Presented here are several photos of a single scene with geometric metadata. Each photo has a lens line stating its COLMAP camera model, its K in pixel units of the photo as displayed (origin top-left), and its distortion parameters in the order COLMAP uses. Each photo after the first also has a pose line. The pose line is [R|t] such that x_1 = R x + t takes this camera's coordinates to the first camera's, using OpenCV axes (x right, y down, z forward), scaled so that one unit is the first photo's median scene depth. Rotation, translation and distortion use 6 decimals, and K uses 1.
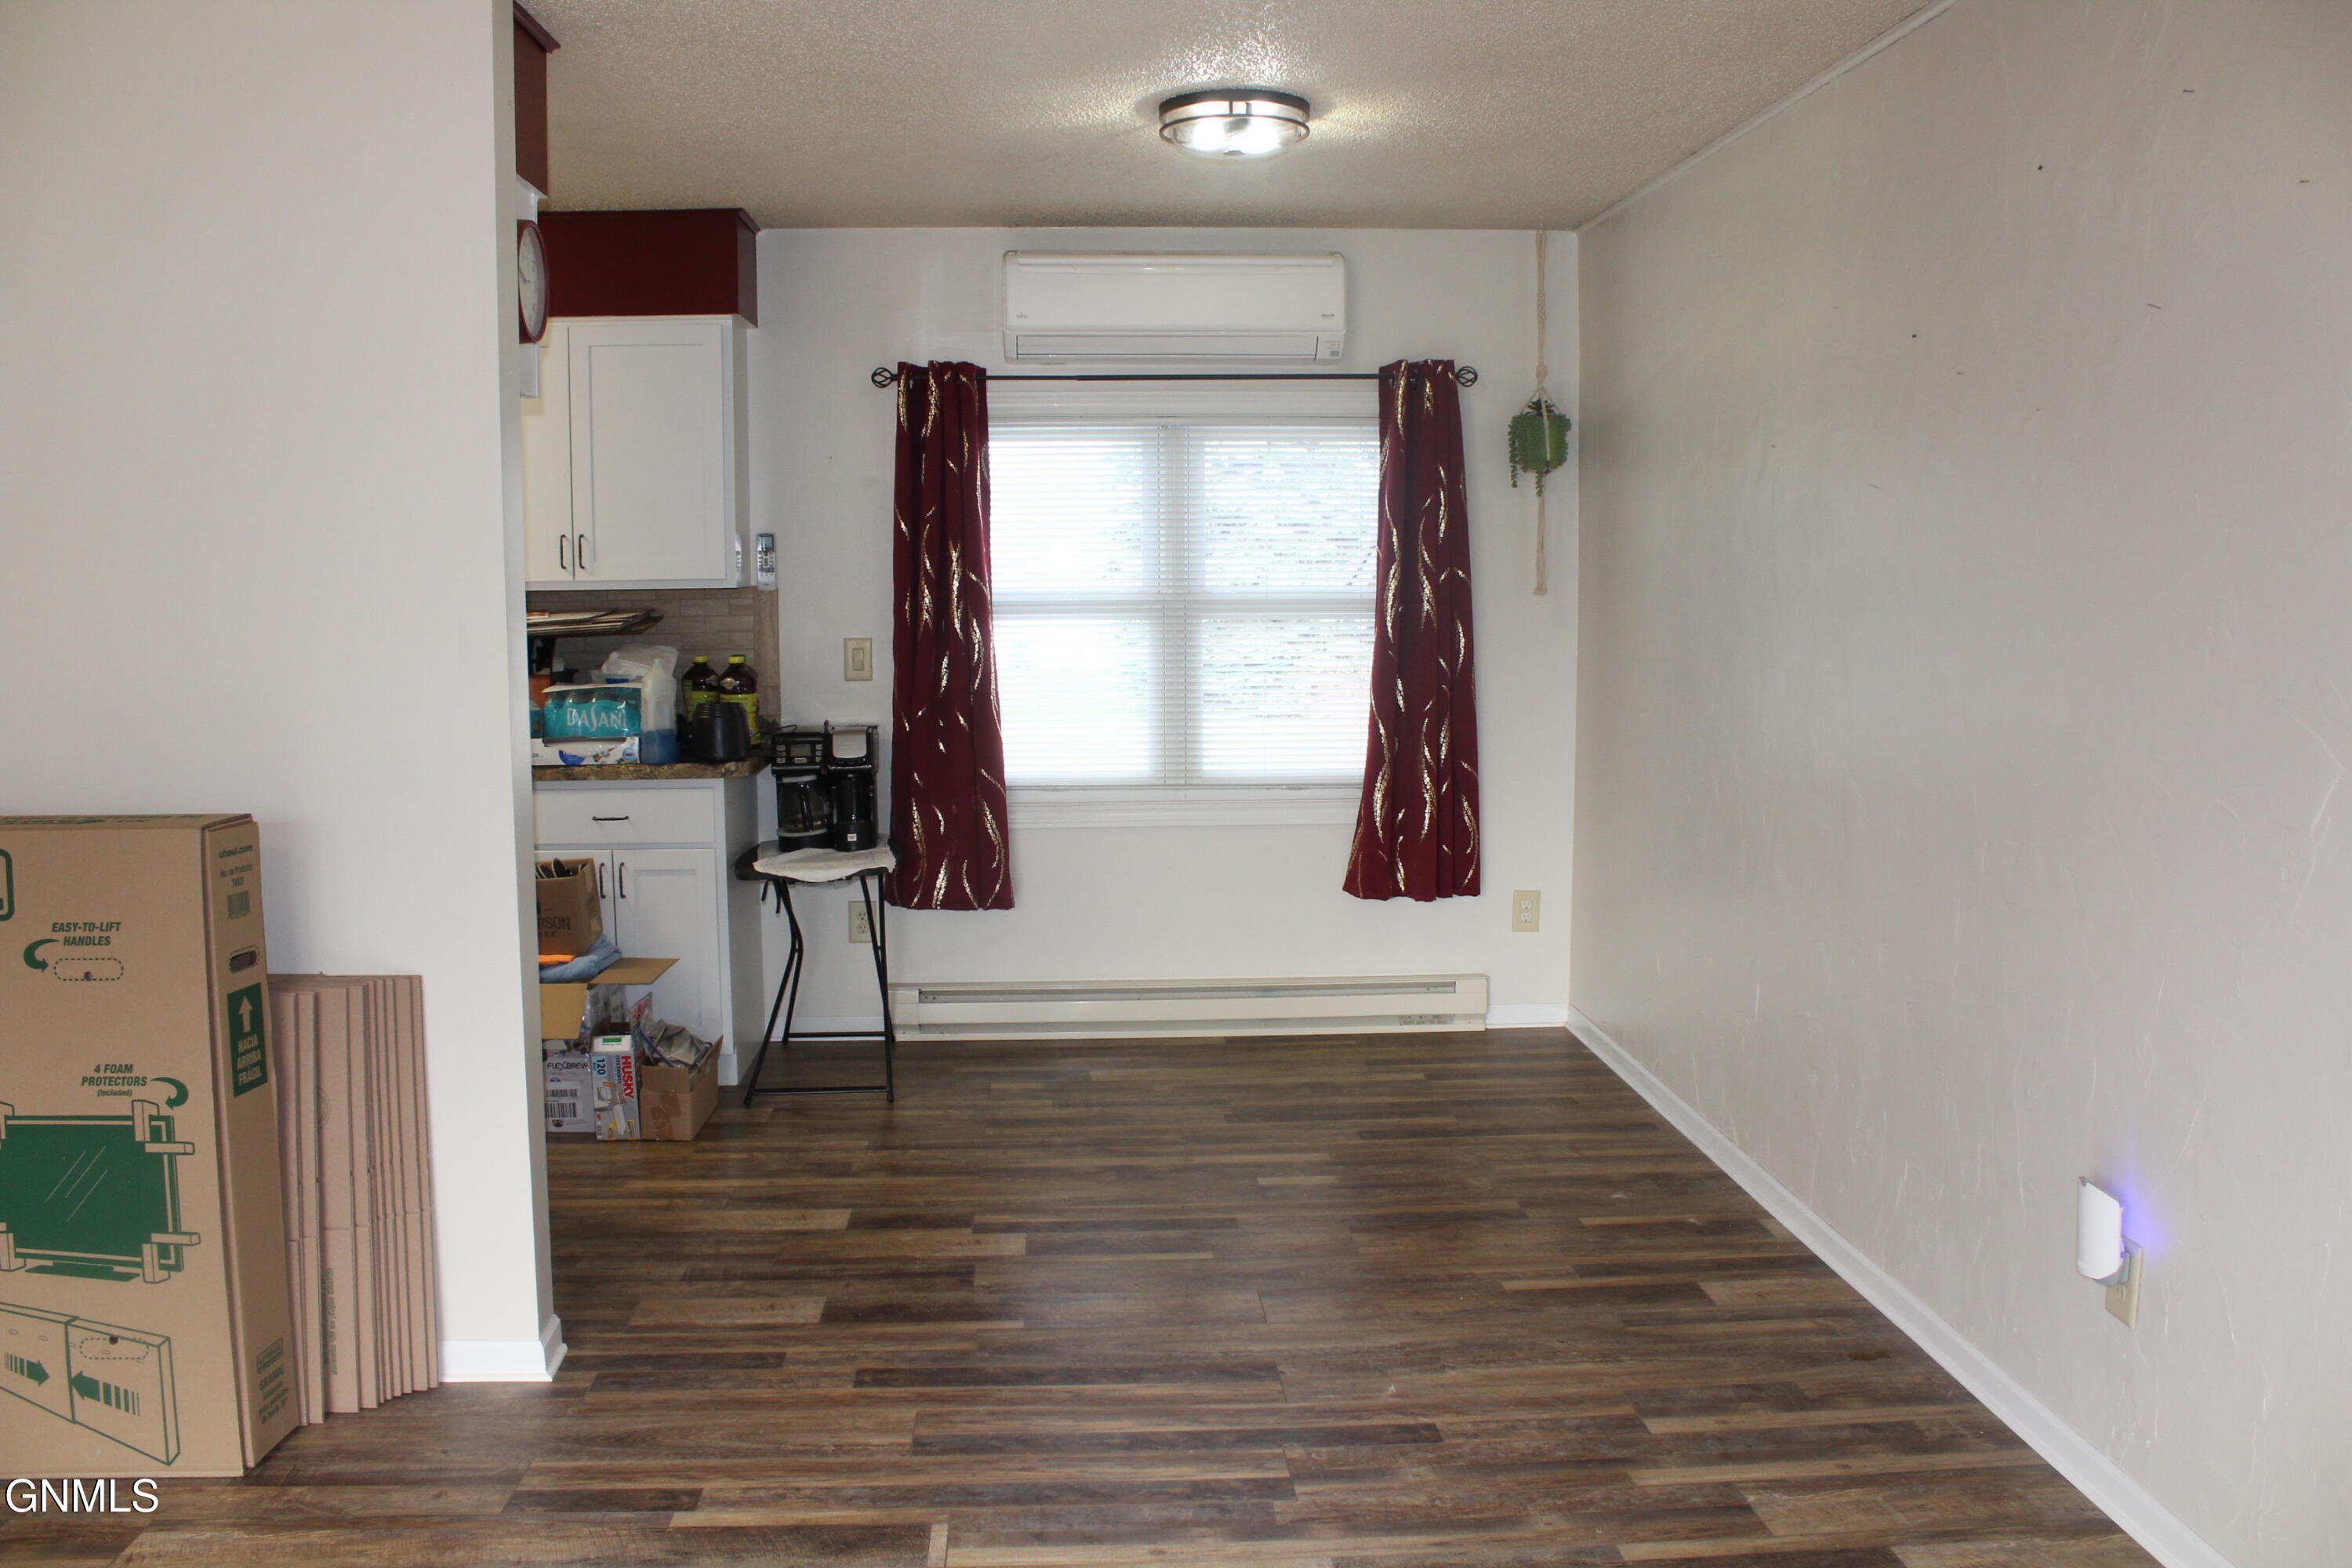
lens RADIAL K [[1940.3, 0, 1149.3], [0, 1940.3, 785.9], [0, 0, 1]] dist [-0.156327, 0.119076]
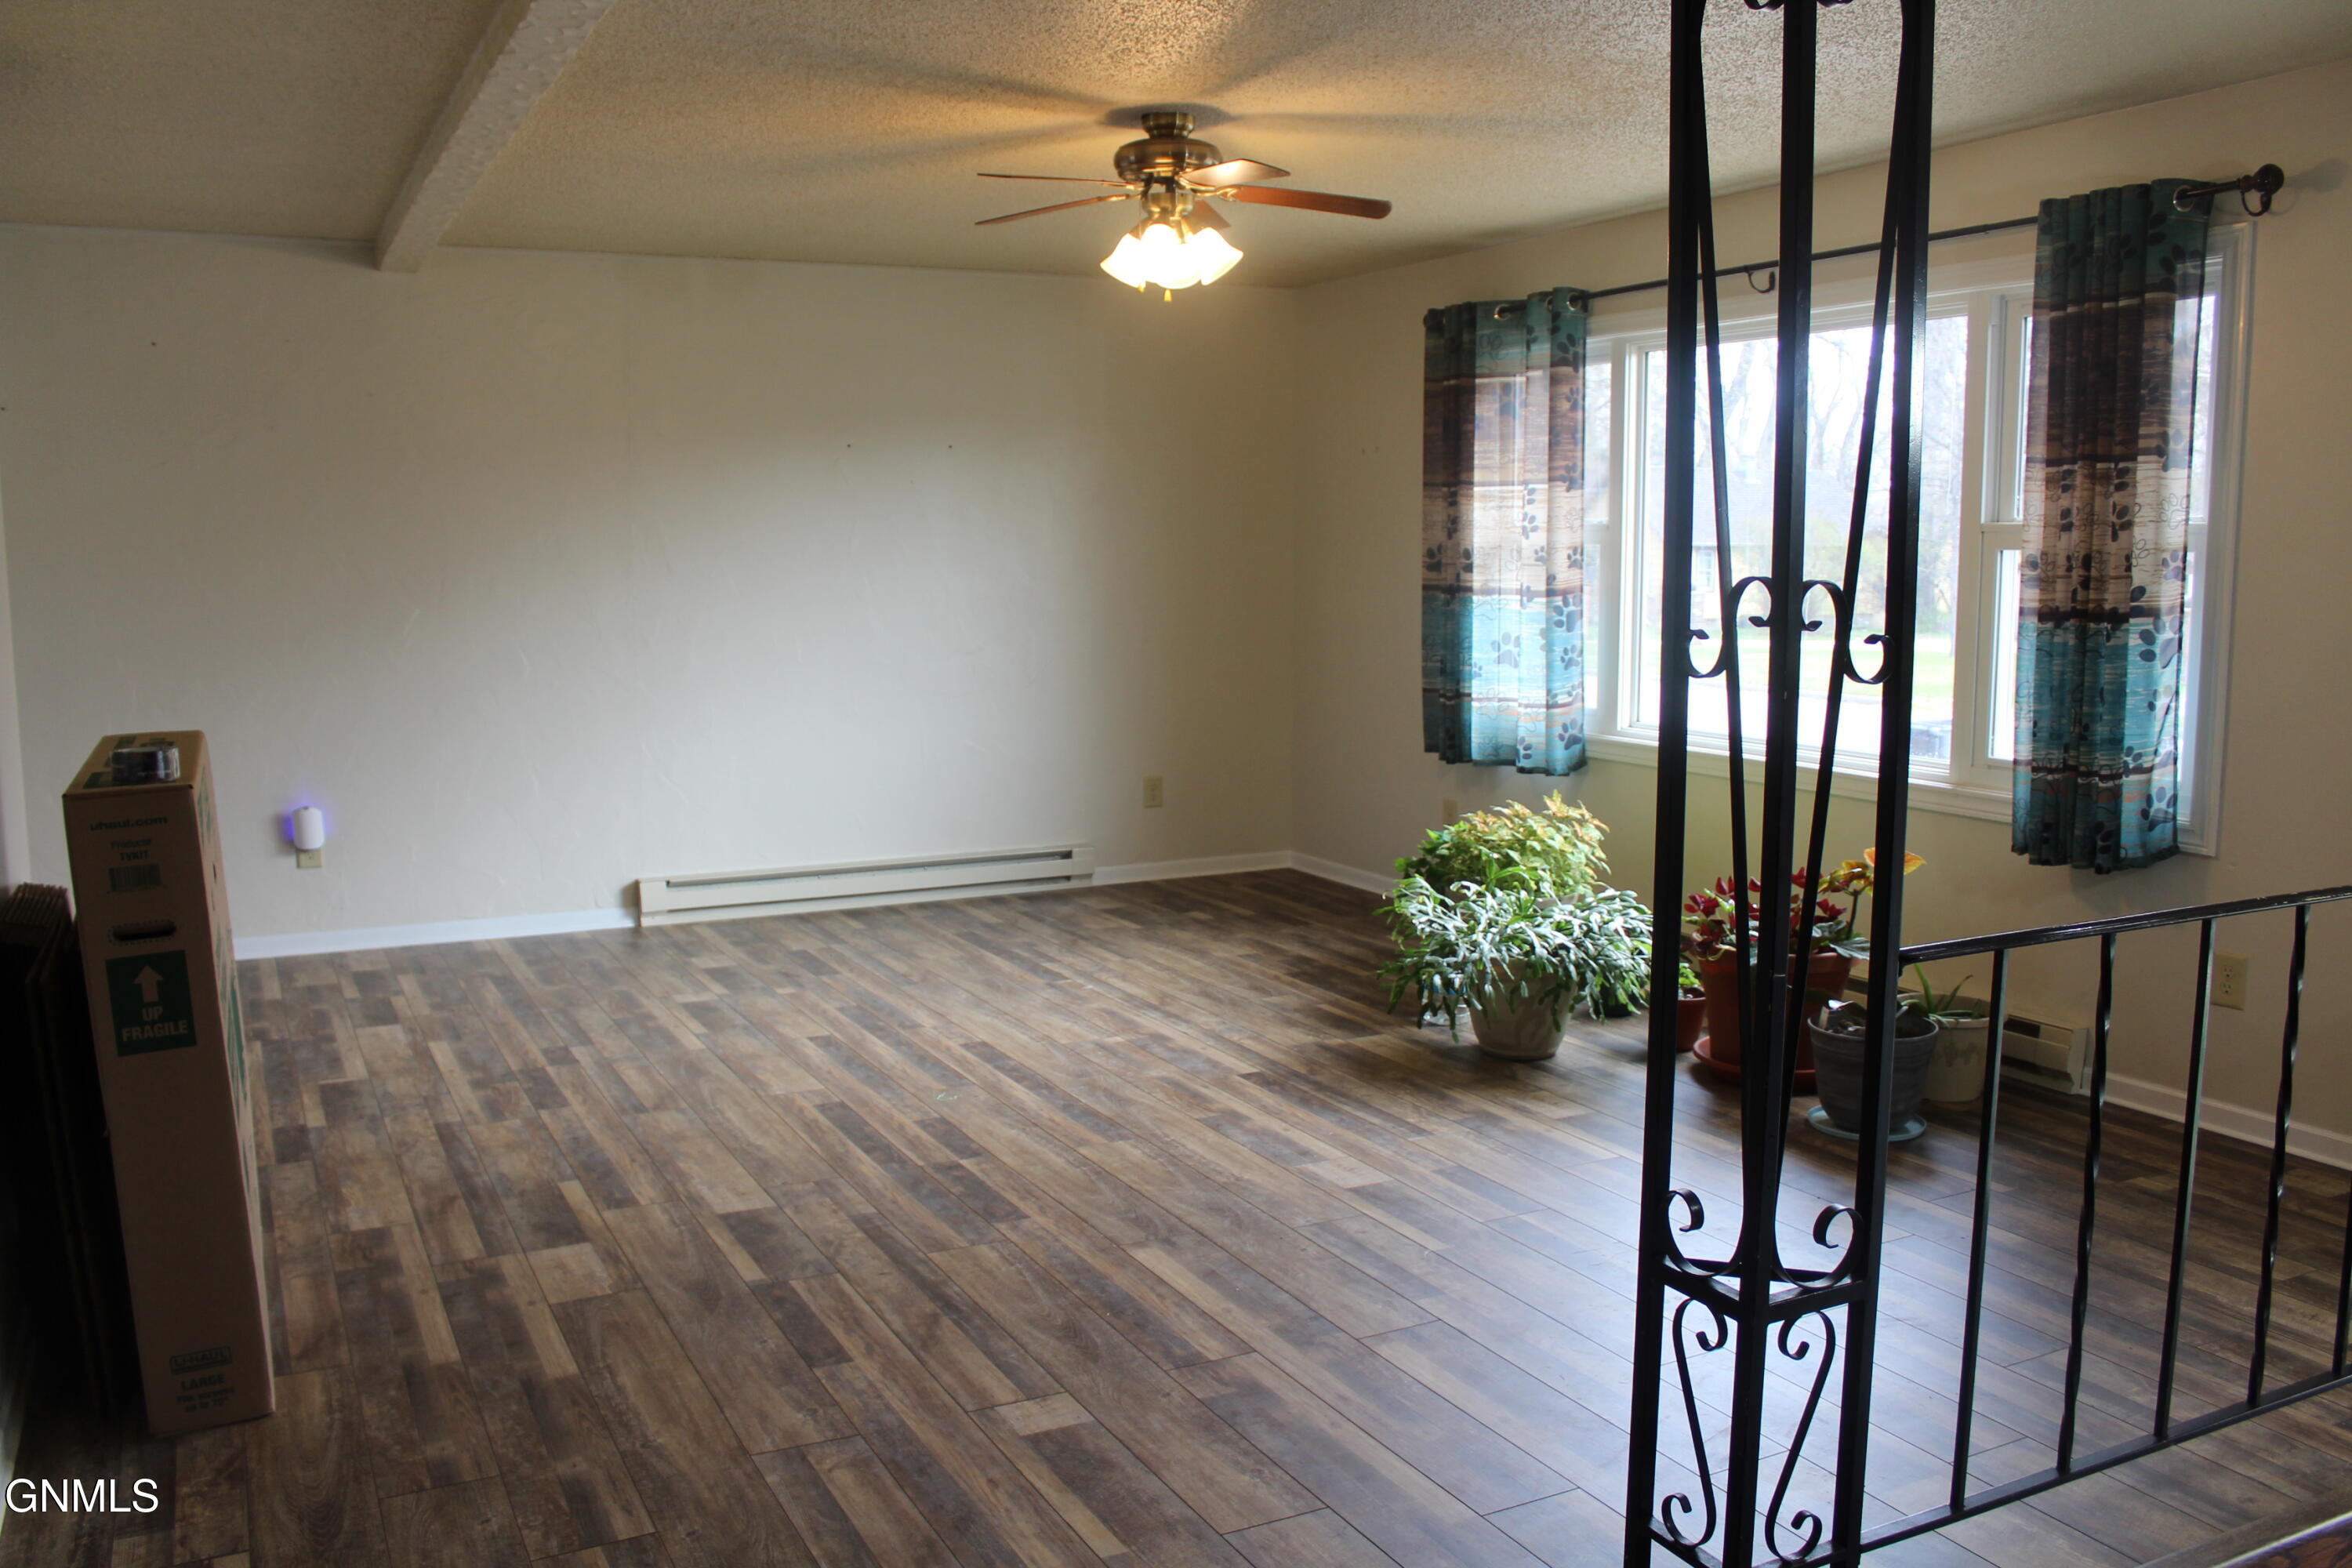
lens RADIAL K [[1940.3, 0, 1136.5], [0, 1940.3, 809.6], [0, 0, 1]] dist [-0.156327, 0.119076]
pose [[-0.391113, -0.124084, 0.911939, -1.170635], [0.105689, 0.978259, 0.178436, -0.052756], [-0.914254, 0.166171, -0.369496, 0.542979]]
